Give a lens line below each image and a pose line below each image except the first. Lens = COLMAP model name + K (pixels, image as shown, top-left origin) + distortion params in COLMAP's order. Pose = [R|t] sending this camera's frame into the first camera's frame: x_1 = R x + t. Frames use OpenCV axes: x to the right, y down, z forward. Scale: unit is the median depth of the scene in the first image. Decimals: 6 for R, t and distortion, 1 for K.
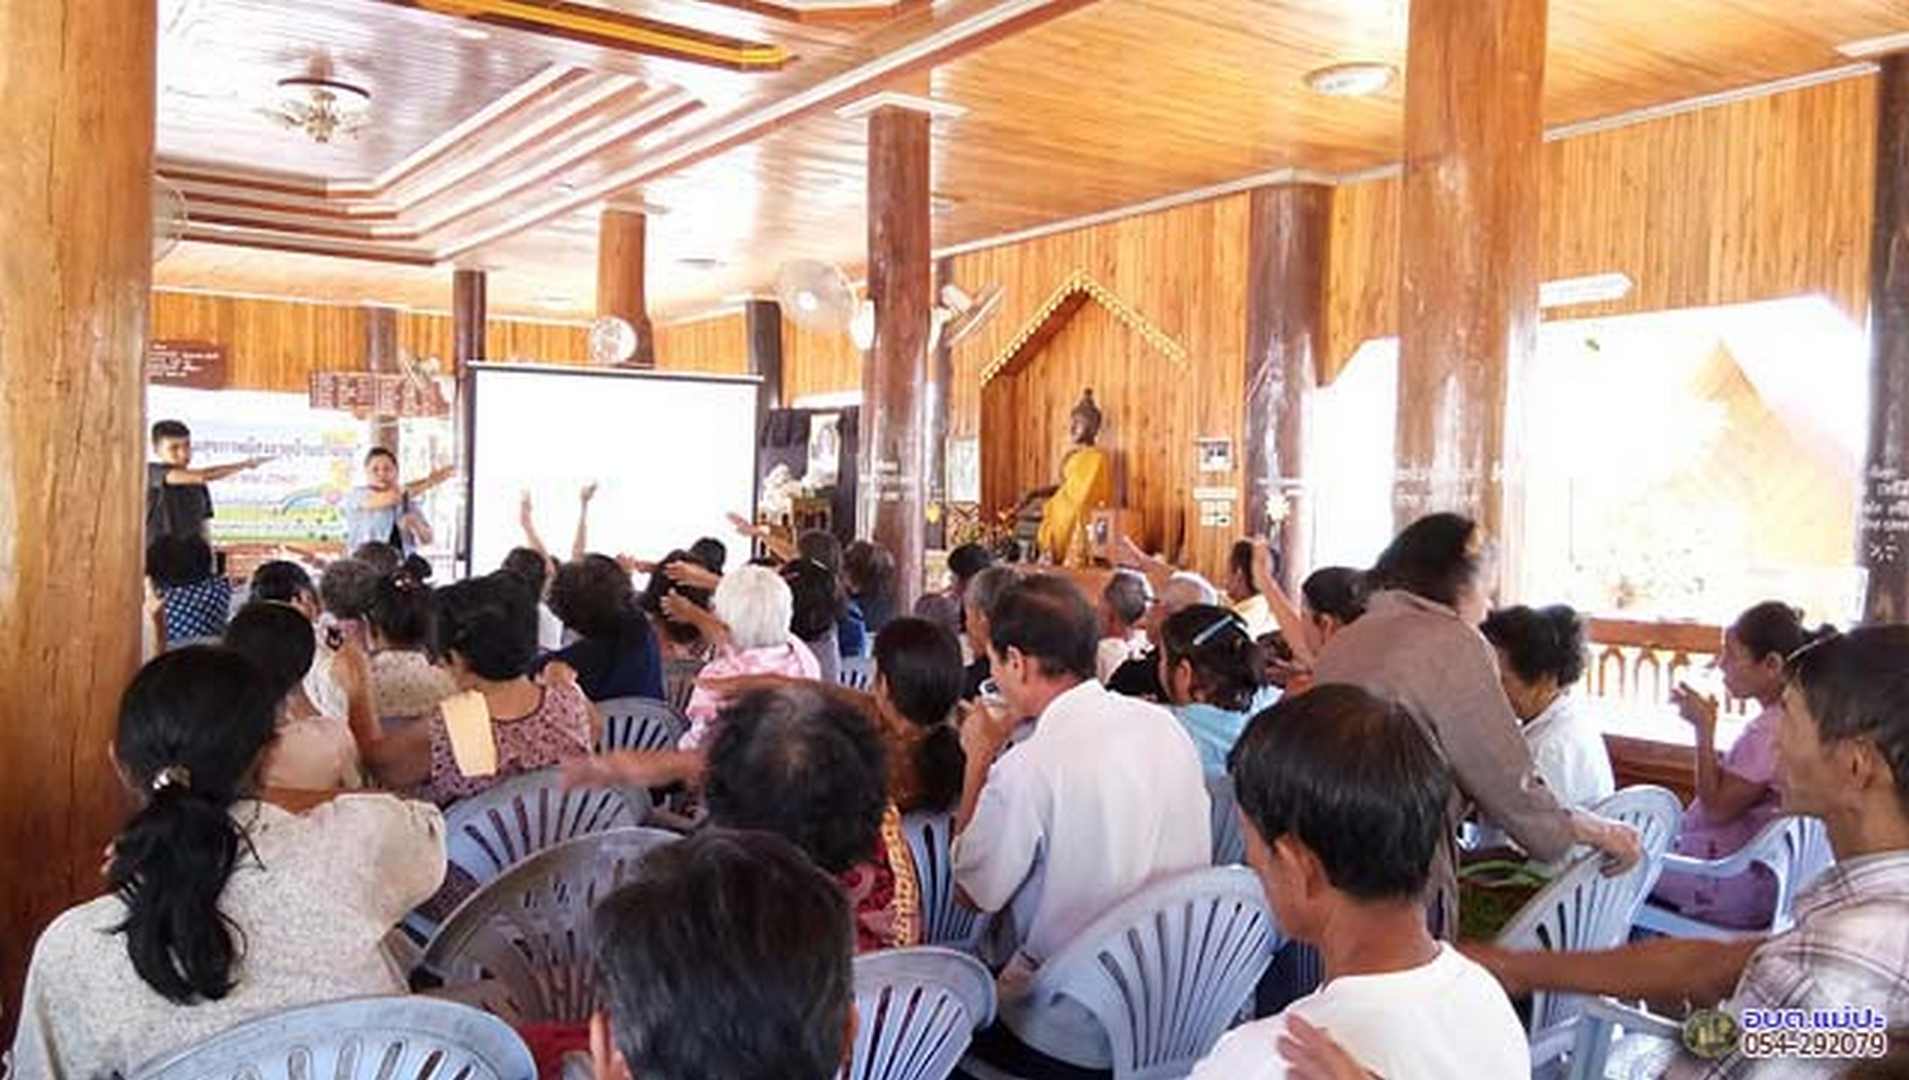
lens RADIAL K [[1499.2, 0, 947.9], [0, 1499.2, 532.4], [0, 0, 1]] dist [0.119832, -0.178227]
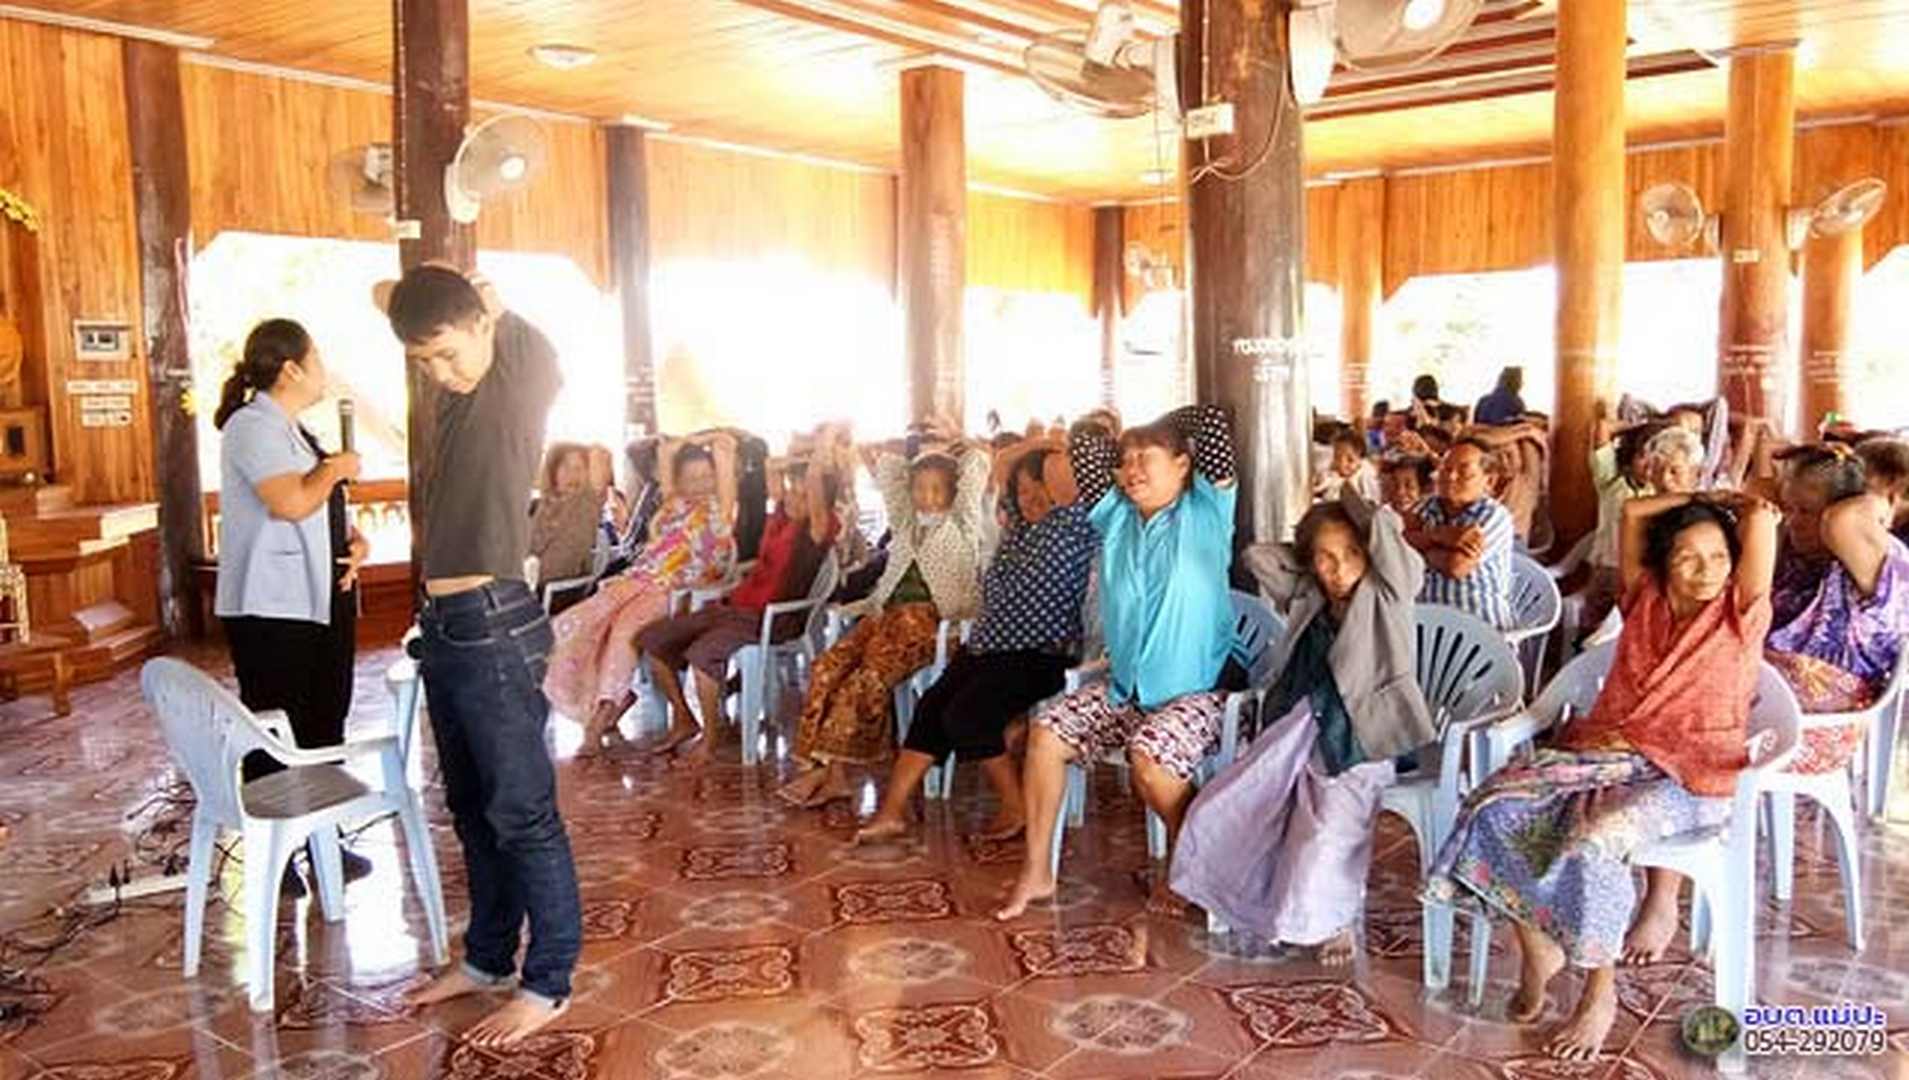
lens RADIAL K [[1513.9, 0, 959.9], [0, 1513.9, 566.8], [0, 0, 1]] dist [0.105091, -0.149855]
pose [[-0.287096, -0.134591, 0.948399, -0.800714], [0.016979, 0.989209, 0.145522, -0.043590], [-0.957751, 0.057882, -0.281713, 0.780483]]
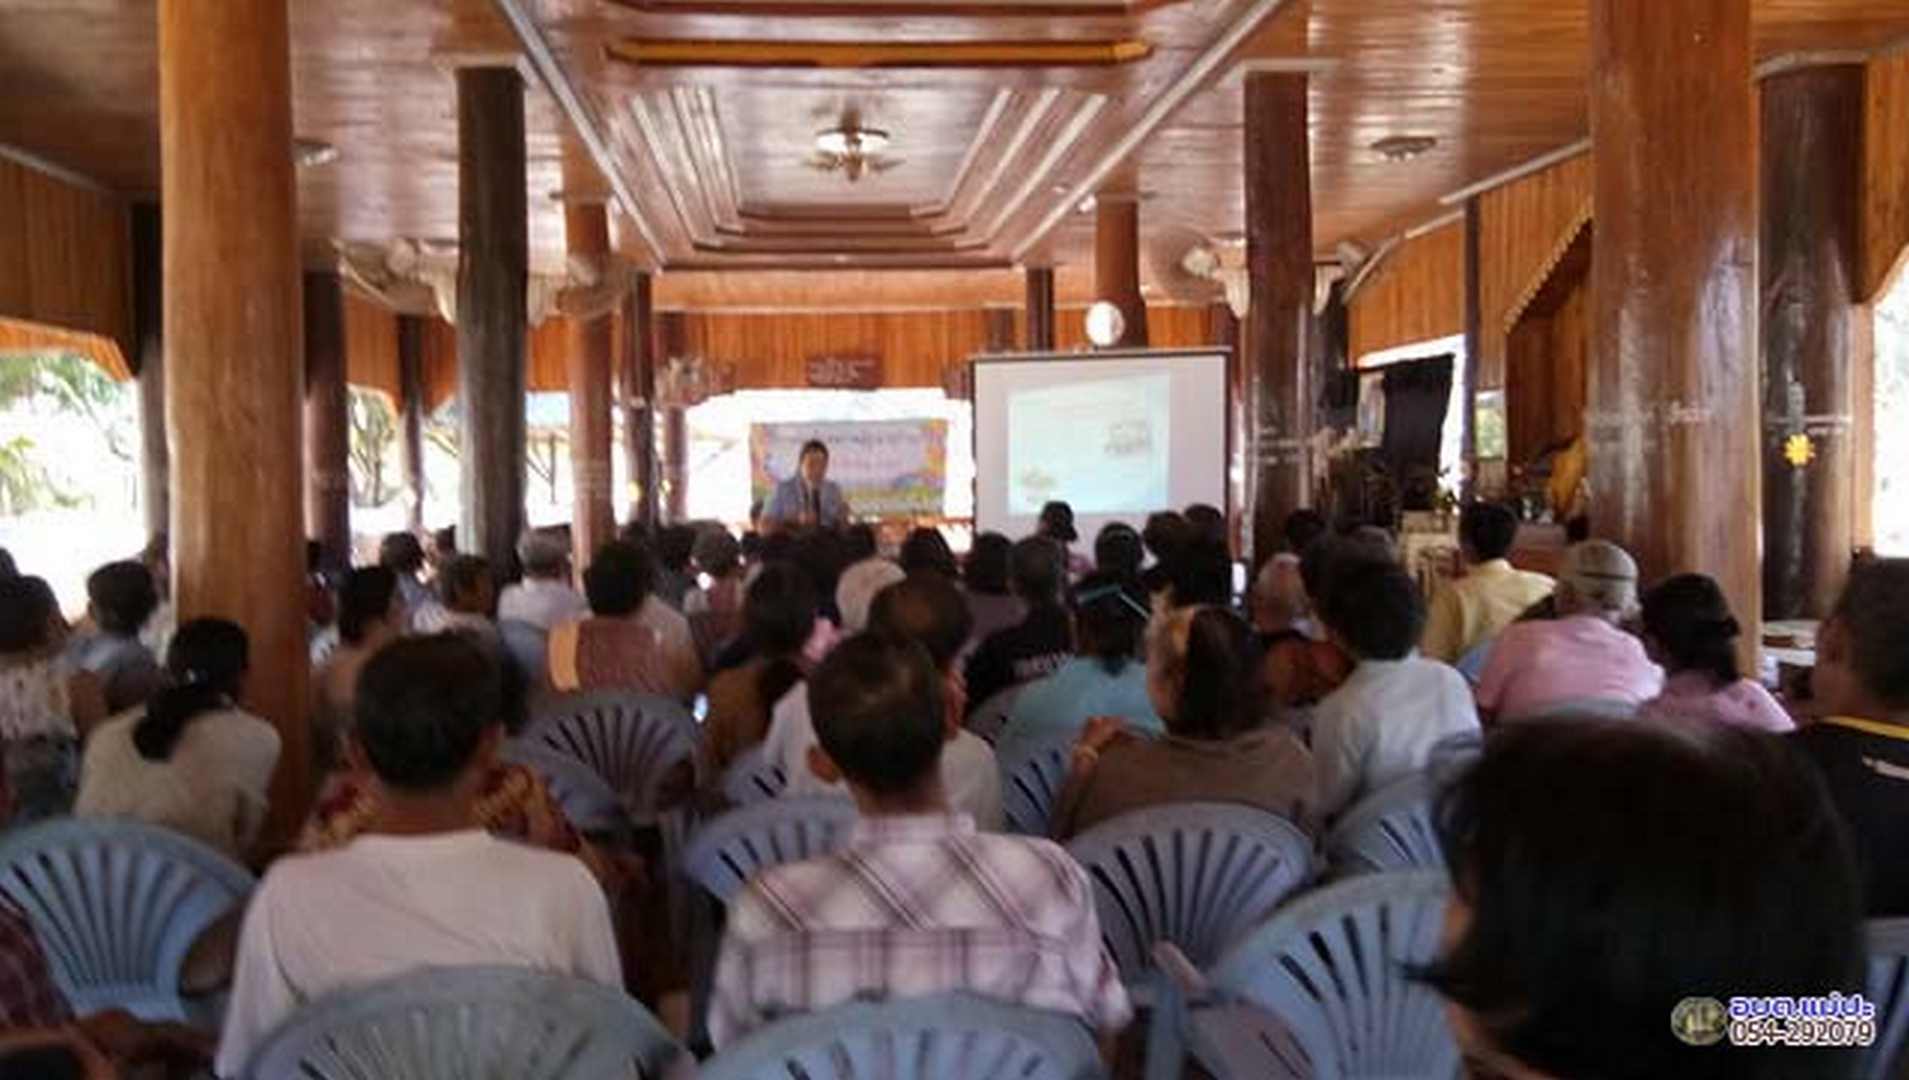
lens RADIAL K [[1499.2, 0, 947.9], [0, 1499.2, 532.4], [0, 0, 1]] dist [0.119832, -0.178227]
pose [[0.870784, -0.020411, -0.491243, 0.212273], [0.031820, 0.999383, 0.014882, 0.001692], [0.490636, -0.028590, 0.870896, 0.009728]]
